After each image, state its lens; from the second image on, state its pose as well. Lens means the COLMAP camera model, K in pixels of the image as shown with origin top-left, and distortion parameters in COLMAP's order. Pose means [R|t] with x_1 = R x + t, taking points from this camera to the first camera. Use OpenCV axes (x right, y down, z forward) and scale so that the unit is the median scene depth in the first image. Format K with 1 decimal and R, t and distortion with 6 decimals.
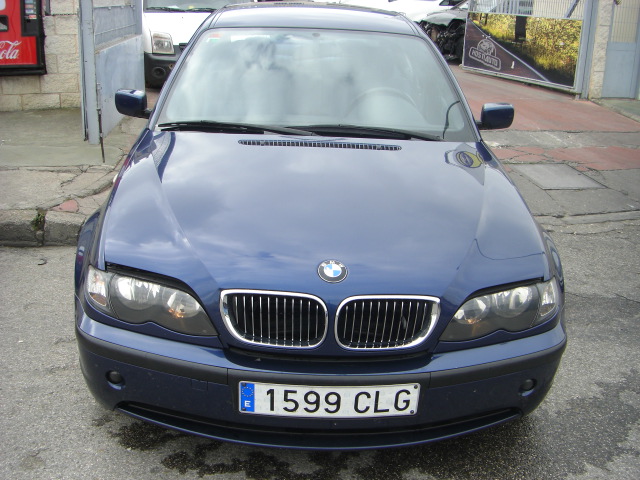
lens RADIAL K [[728.5, 0, 319.4], [0, 728.5, 240.7], [0, 0, 1]] dist [-0.169077, 0.000000]
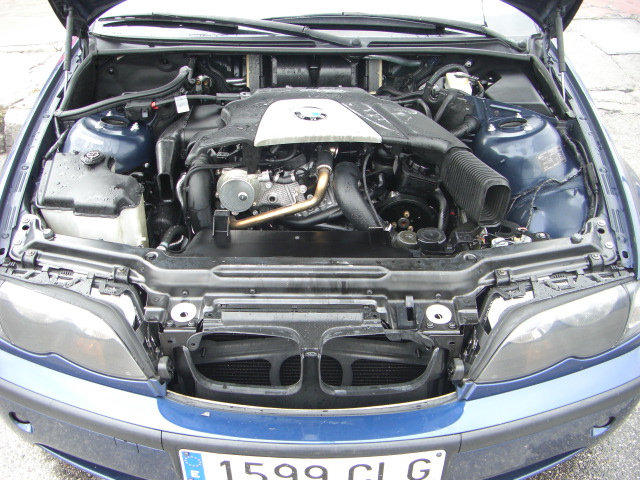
lens RADIAL K [[728.5, 0, 320.8], [0, 728.5, 237.3], [0, 0, 1]] dist [-0.169077, 0.000000]
pose [[0.998277, -0.008254, -0.058099, 0.063346], [0.021063, 0.974482, 0.223477, -0.147852], [0.054772, -0.224316, 0.972976, 0.386460]]
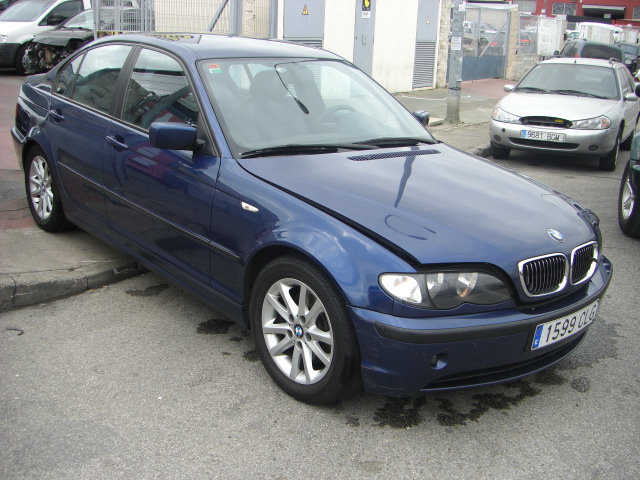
lens RADIAL K [[728.5, 0, 318.3], [0, 728.5, 241.5], [0, 0, 1]] dist [-0.169077, 0.000000]
pose [[0.774709, -0.172971, 0.608200, -1.200229], [0.181161, 0.982252, 0.048592, -0.099566], [-0.605811, 0.072537, 0.792295, 0.166243]]
